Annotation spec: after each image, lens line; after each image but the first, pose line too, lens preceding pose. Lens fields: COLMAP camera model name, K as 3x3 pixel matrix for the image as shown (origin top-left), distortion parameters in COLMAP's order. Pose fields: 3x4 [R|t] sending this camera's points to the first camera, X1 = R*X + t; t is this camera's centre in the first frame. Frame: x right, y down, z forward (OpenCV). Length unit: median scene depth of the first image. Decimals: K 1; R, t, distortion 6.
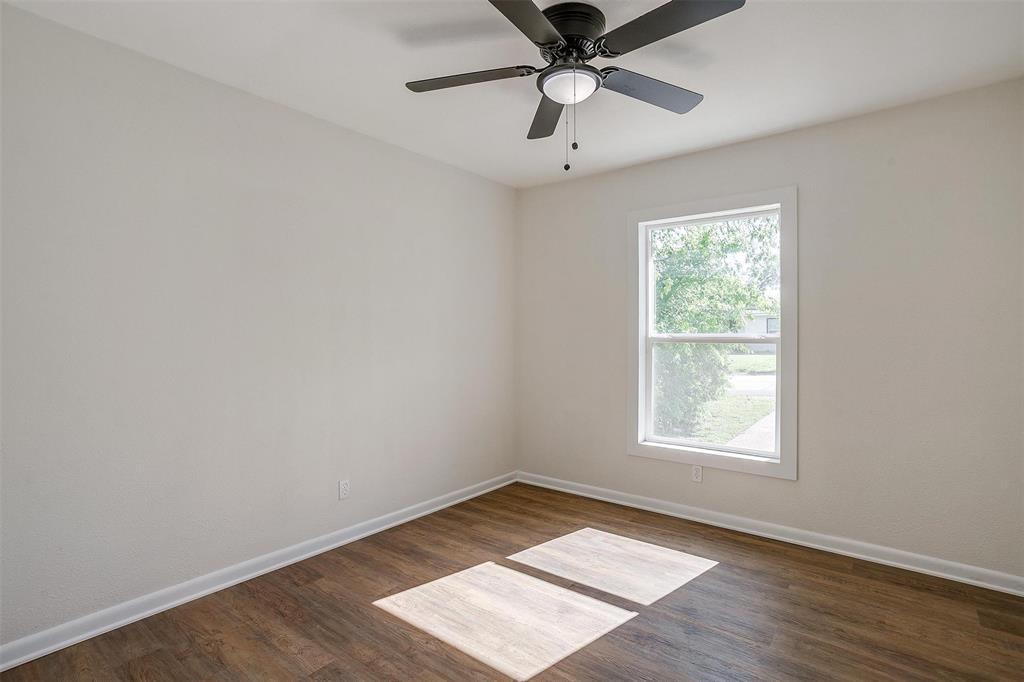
lens RADIAL K [[499.5, 0, 509.8], [0, 499.5, 335.8], [0, 0, 1]] dist [-0.002867, 0.000316]
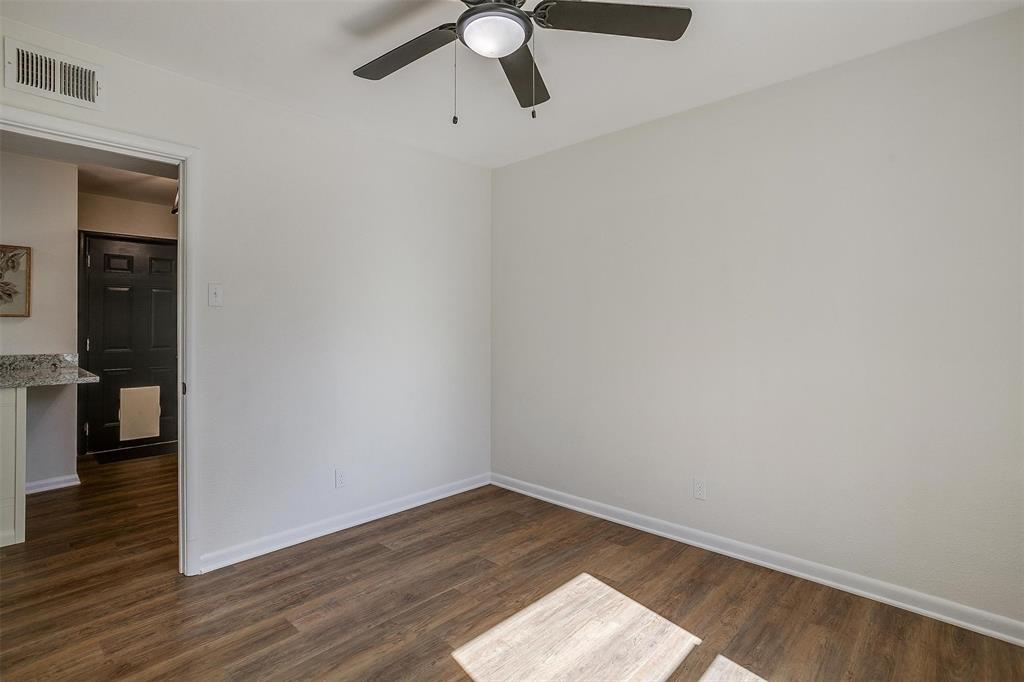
lens RADIAL K [[495.0, 0, 509.6], [0, 495.0, 322.1], [0, 0, 1]] dist [0.001249, 0.001233]
pose [[-0.060857, -0.010263, -0.998094, 0.723981], [0.000159, 0.999947, -0.010291, 0.003277], [0.998147, -0.000785, -0.060852, 0.806734]]
